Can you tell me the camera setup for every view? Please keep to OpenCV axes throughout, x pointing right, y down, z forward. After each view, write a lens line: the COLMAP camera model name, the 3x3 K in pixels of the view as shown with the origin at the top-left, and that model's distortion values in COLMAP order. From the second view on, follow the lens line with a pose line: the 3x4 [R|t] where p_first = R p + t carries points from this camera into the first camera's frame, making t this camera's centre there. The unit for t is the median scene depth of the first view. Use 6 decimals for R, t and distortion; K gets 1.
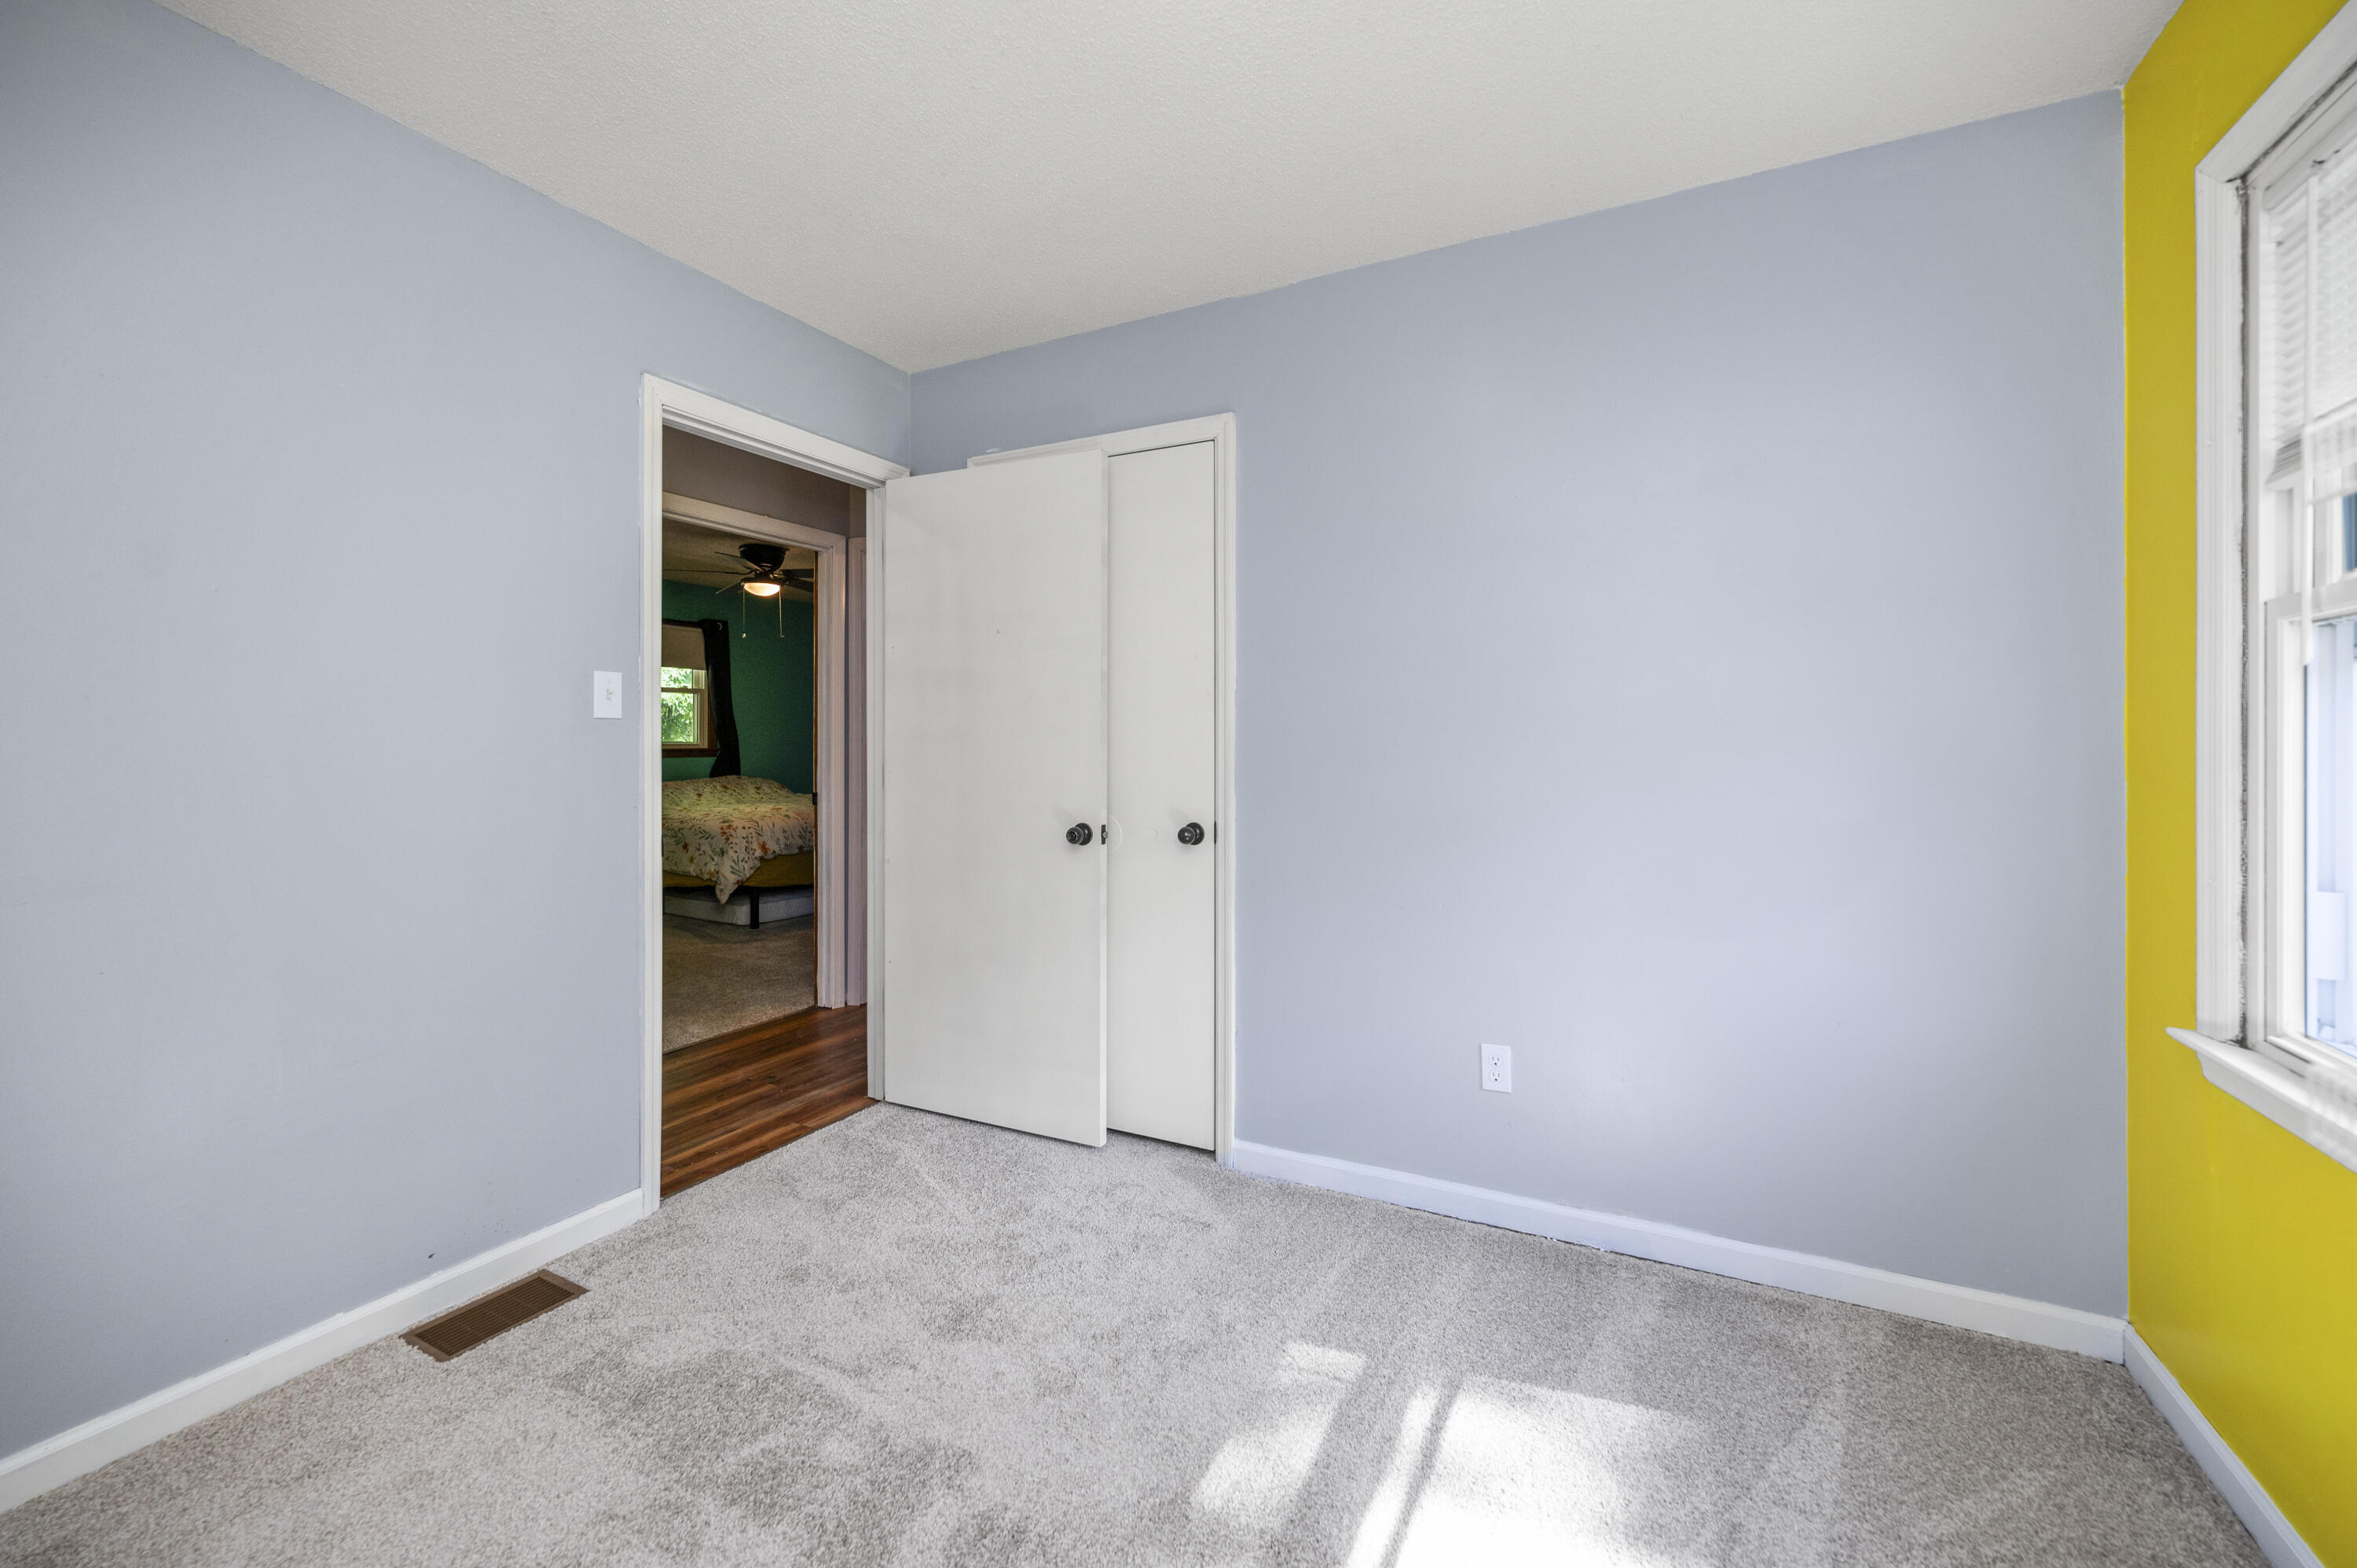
lens RADIAL K [[946.9, 0, 1174.5], [0, 946.9, 767.6], [0, 0, 1]] dist [-0.002725, 0.000624]
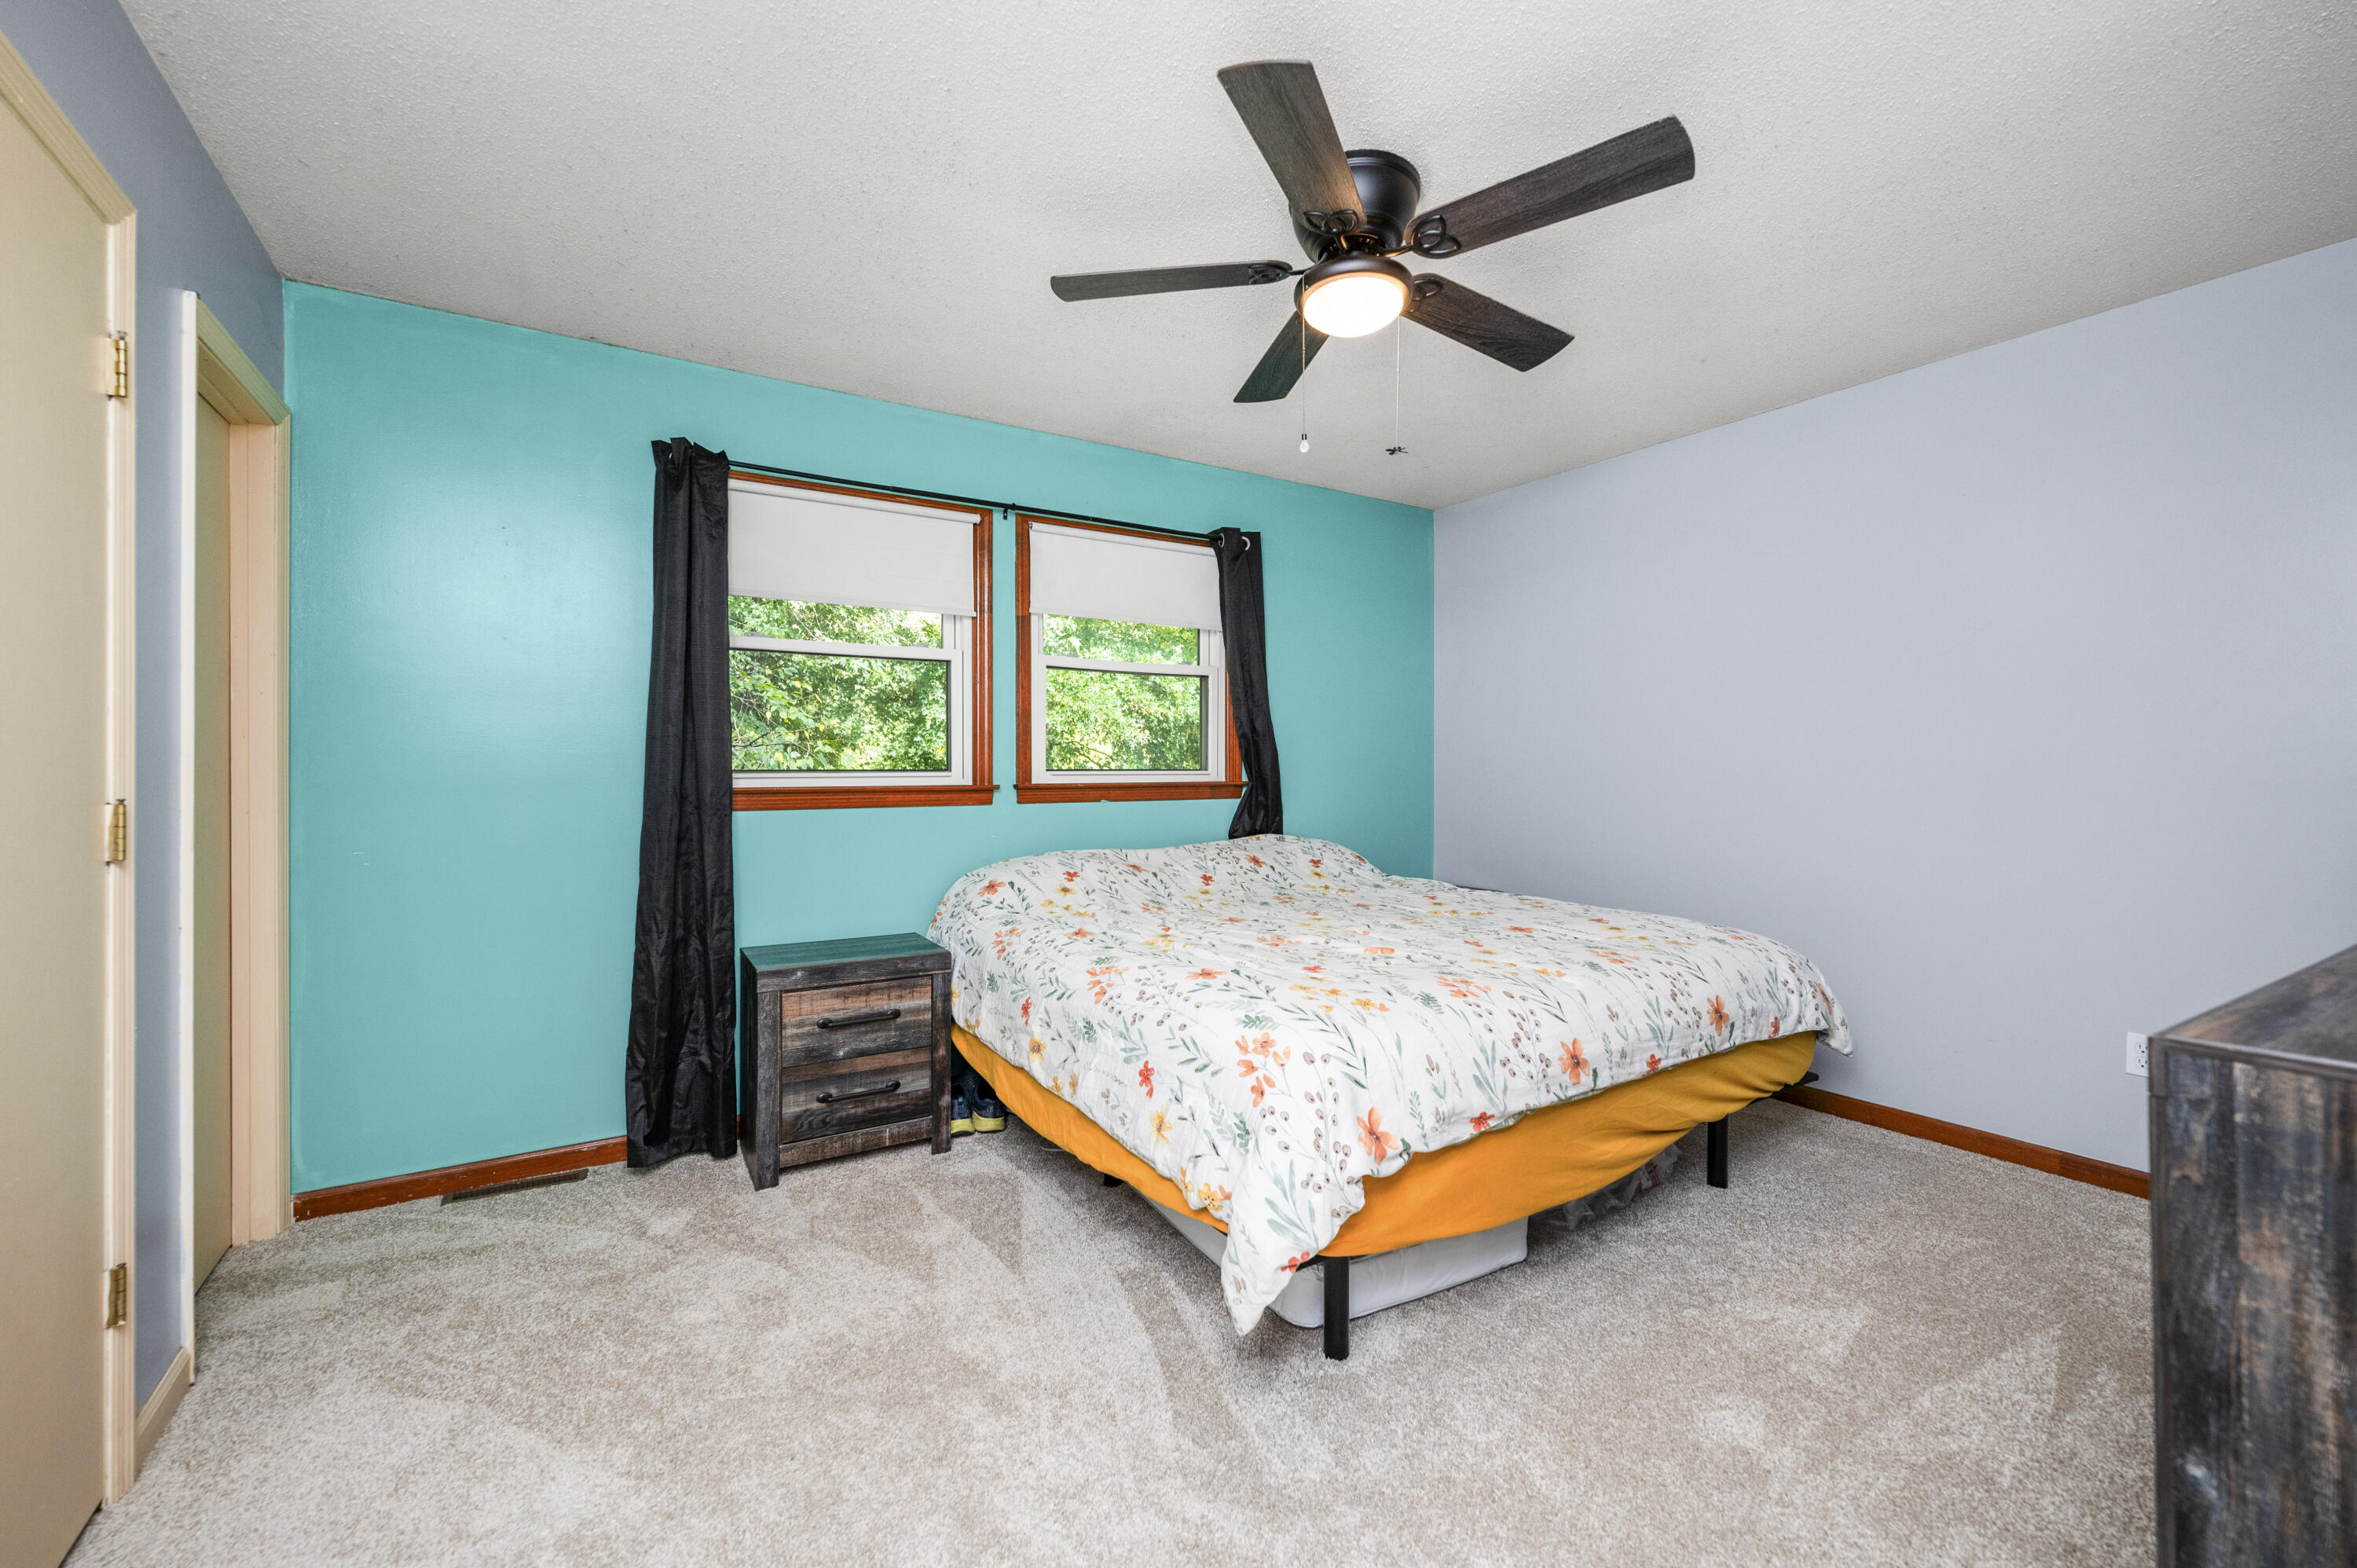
lens RADIAL K [[946.9, 0, 1172.4], [0, 946.9, 783.0], [0, 0, 1]] dist [-0.002725, 0.000624]
pose [[0.860049, -0.004964, -0.510187, -0.333964], [0.000042, 0.999953, -0.009659, -0.019252], [0.510211, 0.008285, 0.860010, 0.709712]]
